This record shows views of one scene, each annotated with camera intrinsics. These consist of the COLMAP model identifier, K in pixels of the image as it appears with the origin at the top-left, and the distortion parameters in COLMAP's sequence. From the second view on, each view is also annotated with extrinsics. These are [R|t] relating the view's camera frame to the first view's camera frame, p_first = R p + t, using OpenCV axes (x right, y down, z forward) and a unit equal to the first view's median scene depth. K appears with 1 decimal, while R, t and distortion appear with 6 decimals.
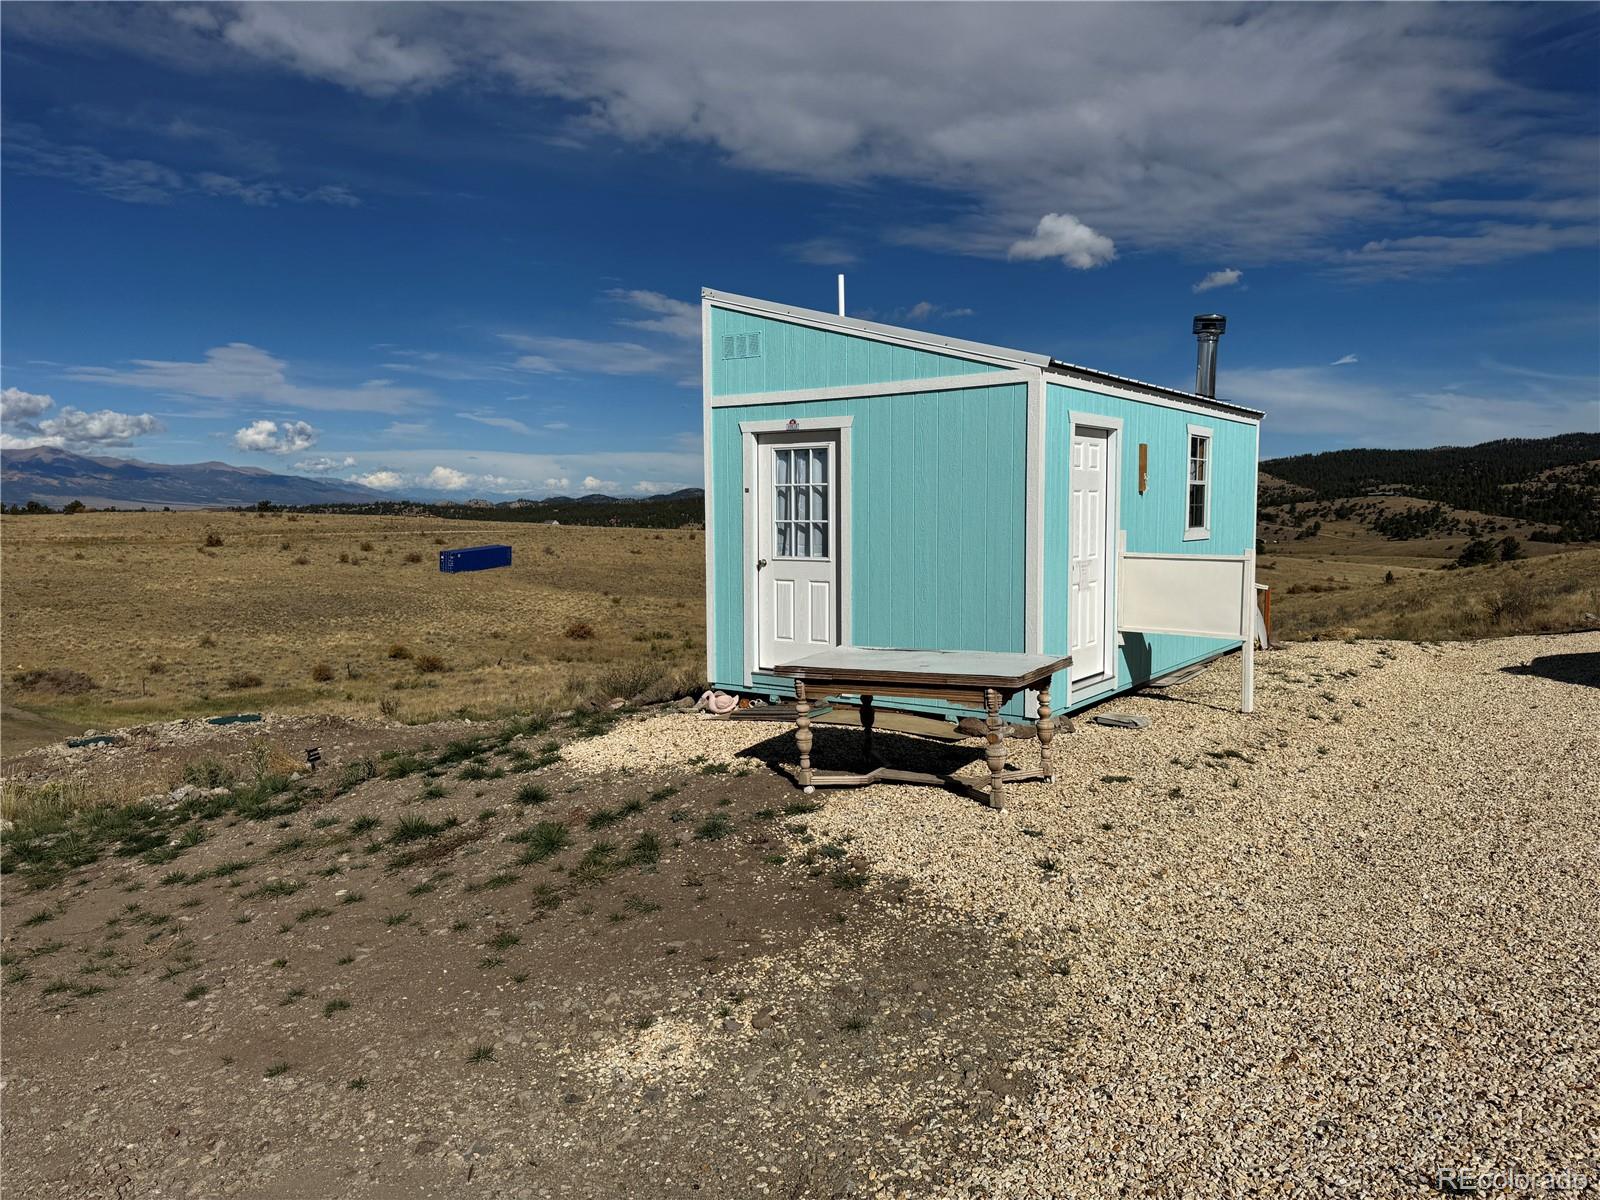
lens RADIAL K [[1141.3, 0, 785.2], [0, 1141.3, 576.5], [0, 0, 1]] dist [0.061131, -0.070948]
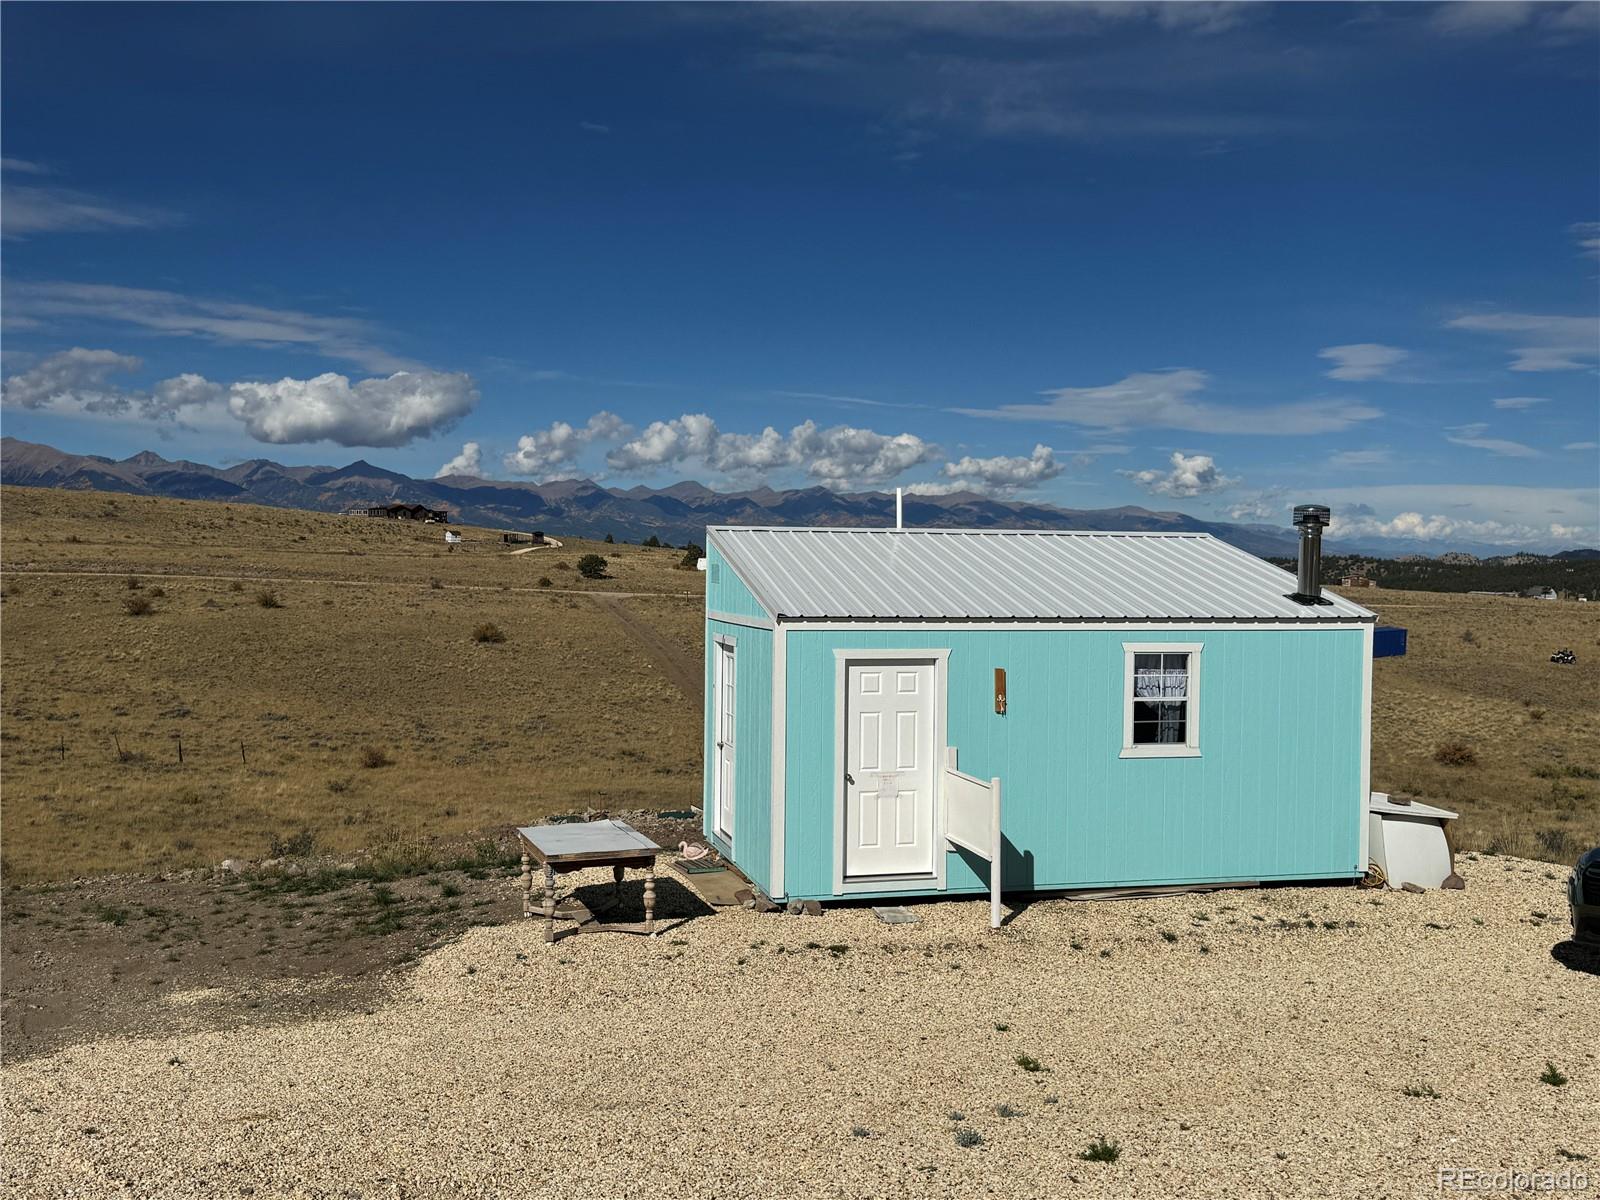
lens RADIAL K [[1498.2, 0, 800.5], [0, 1498.2, 602.1], [0, 0, 1]] dist [0.045664, 0.000000]
pose [[0.771035, 0.034096, -0.635880, 0.149978], [-0.053485, 0.998505, -0.011313, -0.021402], [0.634543, 0.042733, 0.771705, -0.030735]]
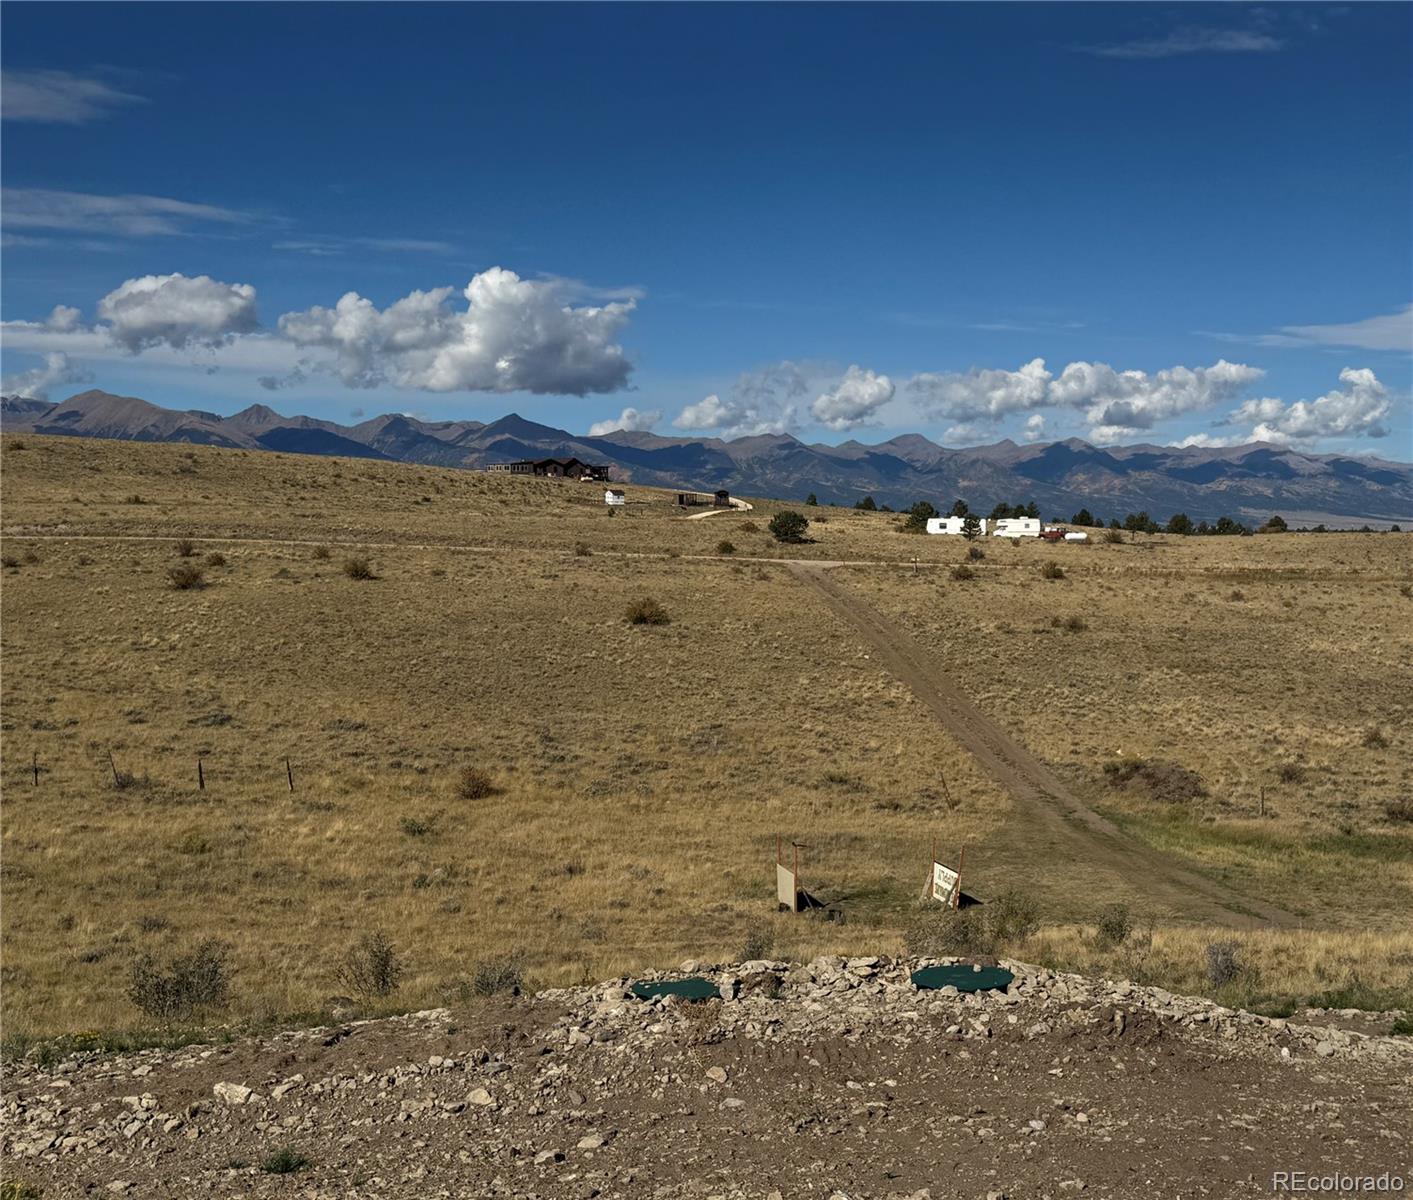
lens RADIAL K [[1805.4, 0, 883.8], [0, 1805.4, 661.2], [0, 0, 1]] dist [0.093971, 0.000000]
pose [[0.712231, 0.058173, -0.699531, 0.001280], [-0.048742, 0.998253, 0.033388, -0.006666], [0.700251, 0.010317, 0.713822, 0.113870]]
